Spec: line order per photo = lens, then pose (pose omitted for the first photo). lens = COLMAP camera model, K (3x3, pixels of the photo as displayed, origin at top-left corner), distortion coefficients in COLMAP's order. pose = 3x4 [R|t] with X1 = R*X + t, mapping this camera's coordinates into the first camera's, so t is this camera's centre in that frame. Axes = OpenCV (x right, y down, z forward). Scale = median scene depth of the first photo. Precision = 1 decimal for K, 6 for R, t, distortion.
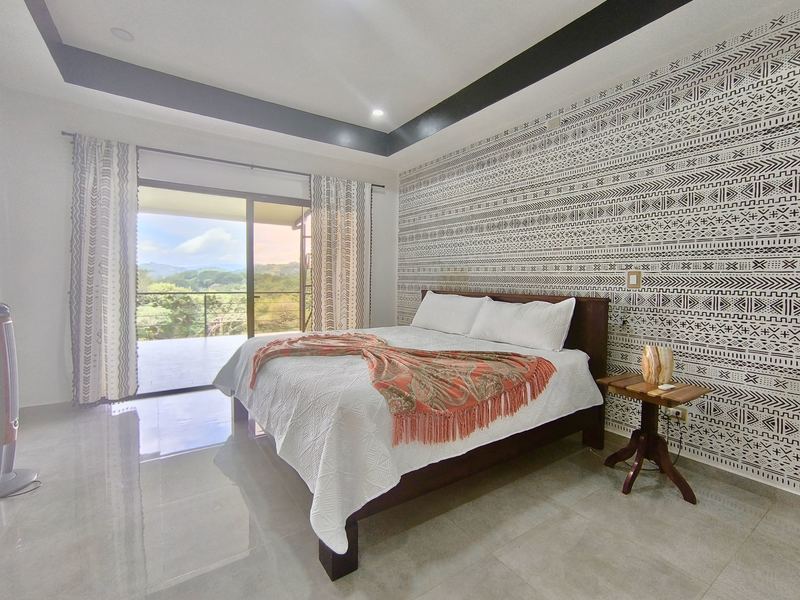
lens RADIAL K [[361.9, 0, 400.0], [0, 361.9, 300.0], [0, 0, 1]] dist [-0.036109, 0.017855]
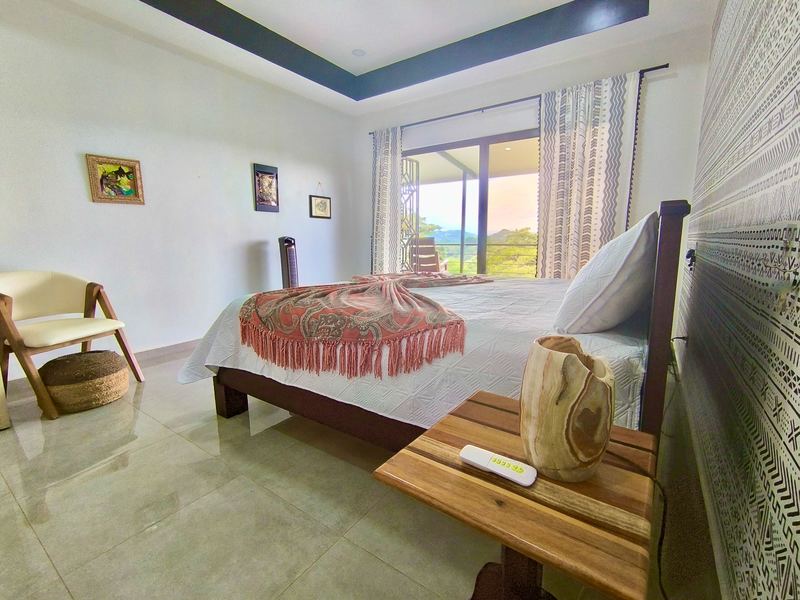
lens RADIAL K [[361.9, 0, 400.0], [0, 361.9, 300.0], [0, 0, 1]] dist [-0.036109, 0.017855]
pose [[0.374675, 0.133892, -0.917437, 0.493540], [-0.034612, 0.990848, 0.130470, 0.031244], [0.926510, -0.017130, 0.375881, 0.402604]]
